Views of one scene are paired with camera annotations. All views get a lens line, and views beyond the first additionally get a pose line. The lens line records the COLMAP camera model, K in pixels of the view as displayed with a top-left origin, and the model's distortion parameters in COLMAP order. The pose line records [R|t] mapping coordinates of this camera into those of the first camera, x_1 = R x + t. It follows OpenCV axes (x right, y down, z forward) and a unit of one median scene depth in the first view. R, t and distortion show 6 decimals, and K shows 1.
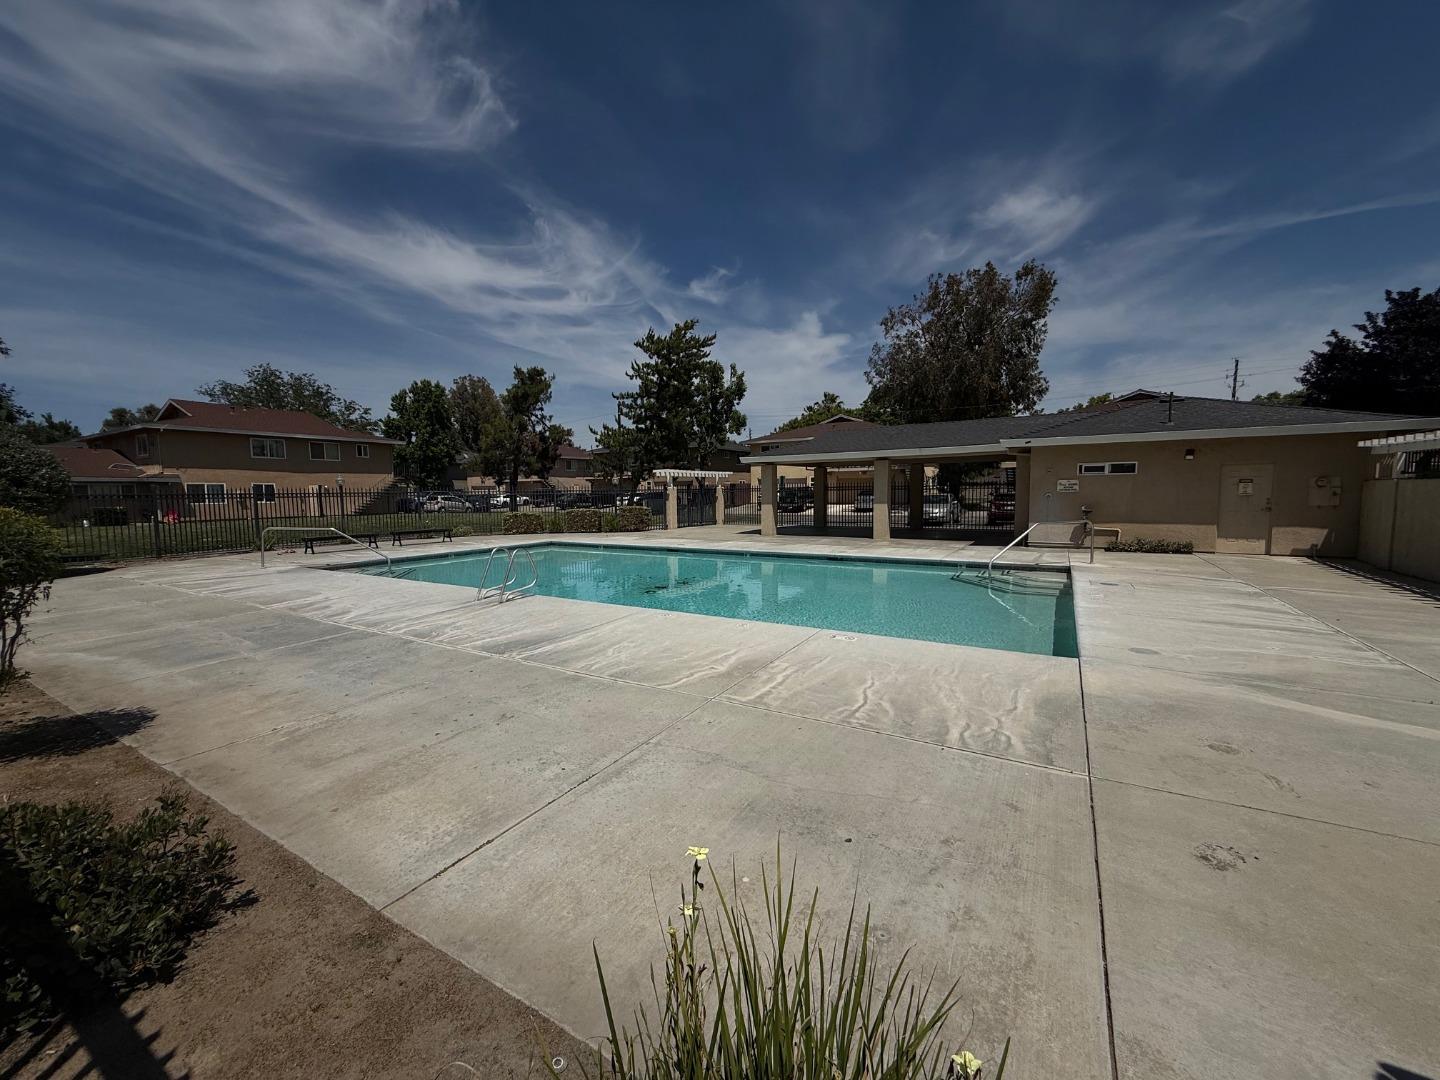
lens RADIAL K [[574.9, 0, 717.1], [0, 574.9, 538.3], [0, 0, 1]] dist [-0.000762, 0.001005]
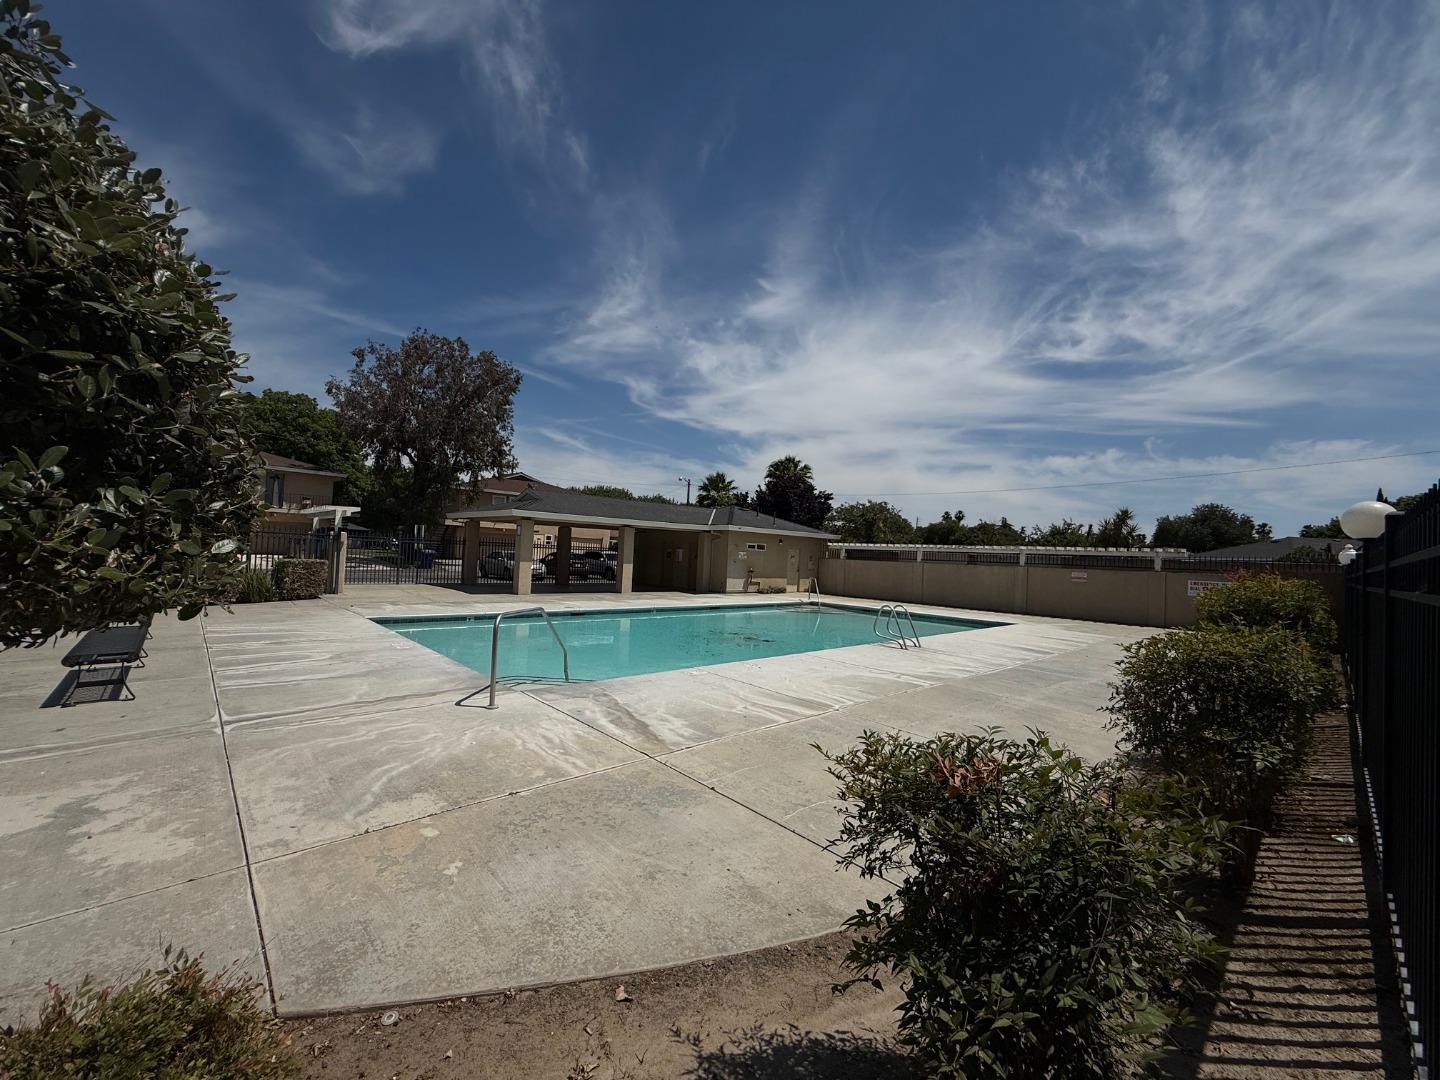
lens RADIAL K [[574.9, 0, 717.1], [0, 574.9, 538.3], [0, 0, 1]] dist [-0.000762, 0.001005]
pose [[0.272699, 0.053775, 0.960595, -1.063083], [0.029666, 0.997492, -0.064262, -0.038867], [-0.961642, 0.046021, 0.270420, 0.656872]]
